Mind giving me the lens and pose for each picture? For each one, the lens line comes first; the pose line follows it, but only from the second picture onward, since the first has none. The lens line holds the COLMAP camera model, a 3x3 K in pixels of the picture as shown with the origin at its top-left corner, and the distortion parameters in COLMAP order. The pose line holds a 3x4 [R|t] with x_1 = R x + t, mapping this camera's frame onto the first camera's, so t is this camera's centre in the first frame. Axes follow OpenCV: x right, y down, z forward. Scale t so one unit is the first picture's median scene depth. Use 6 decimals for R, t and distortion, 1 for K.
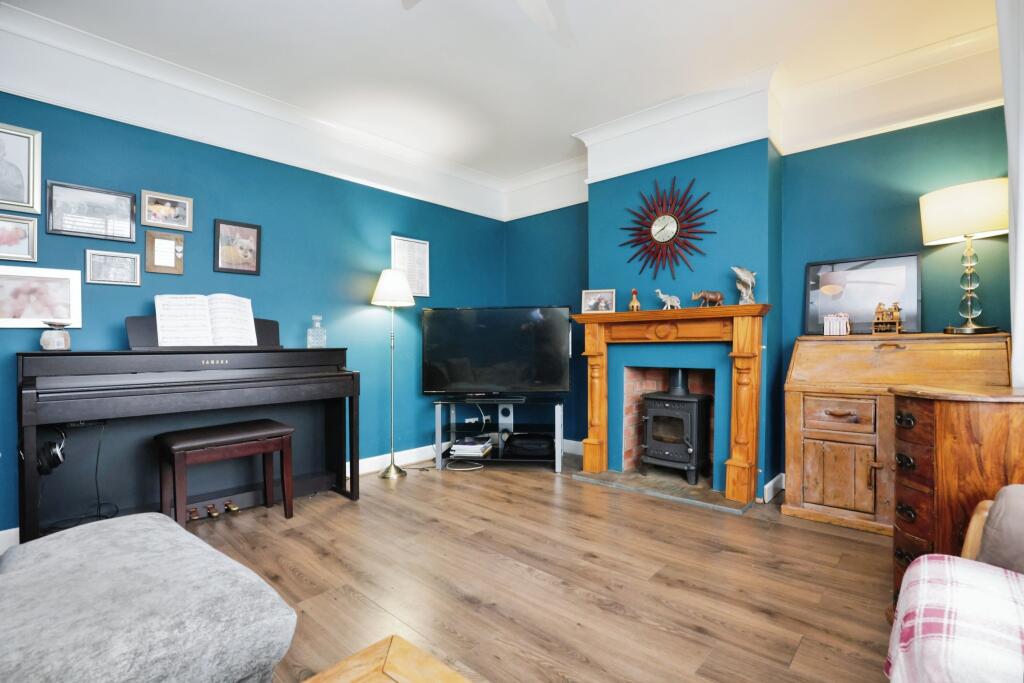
lens RADIAL K [[472.7, 0, 517.0], [0, 472.7, 346.7], [0, 0, 1]] dist [-0.029478, 0.000776]
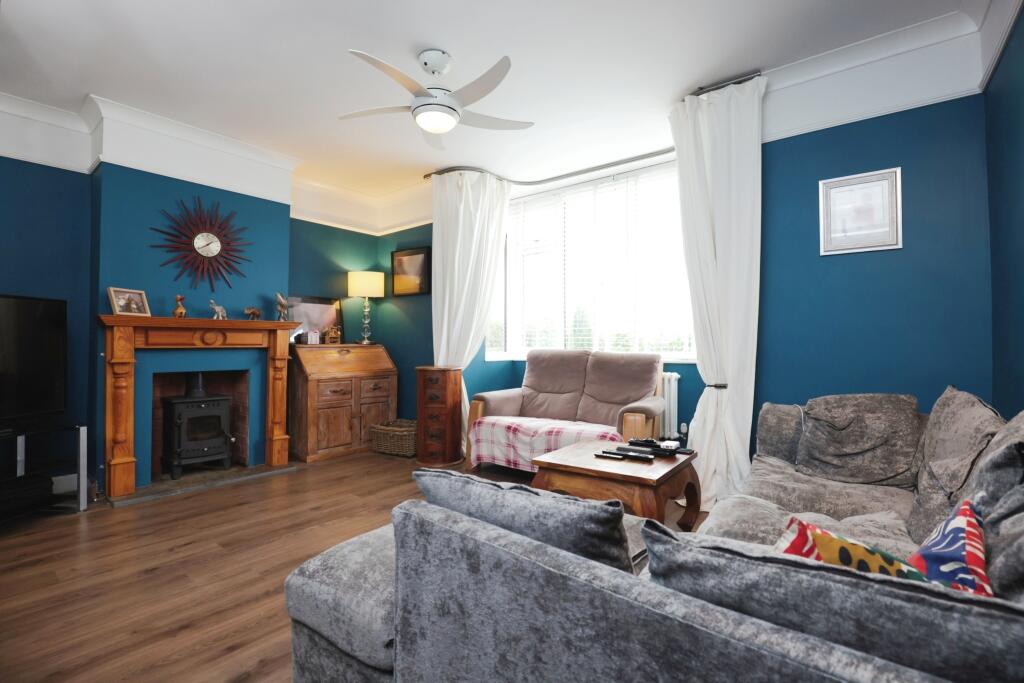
lens RADIAL K [[472.7, 0, 517.0], [0, 472.7, 346.7], [0, 0, 1]] dist [-0.029478, 0.000776]
pose [[-0.066735, 0.006772, 0.997748, -0.836710], [0.005867, 0.999962, -0.006395, -0.001349], [-0.997754, 0.005427, -0.066772, 0.358925]]
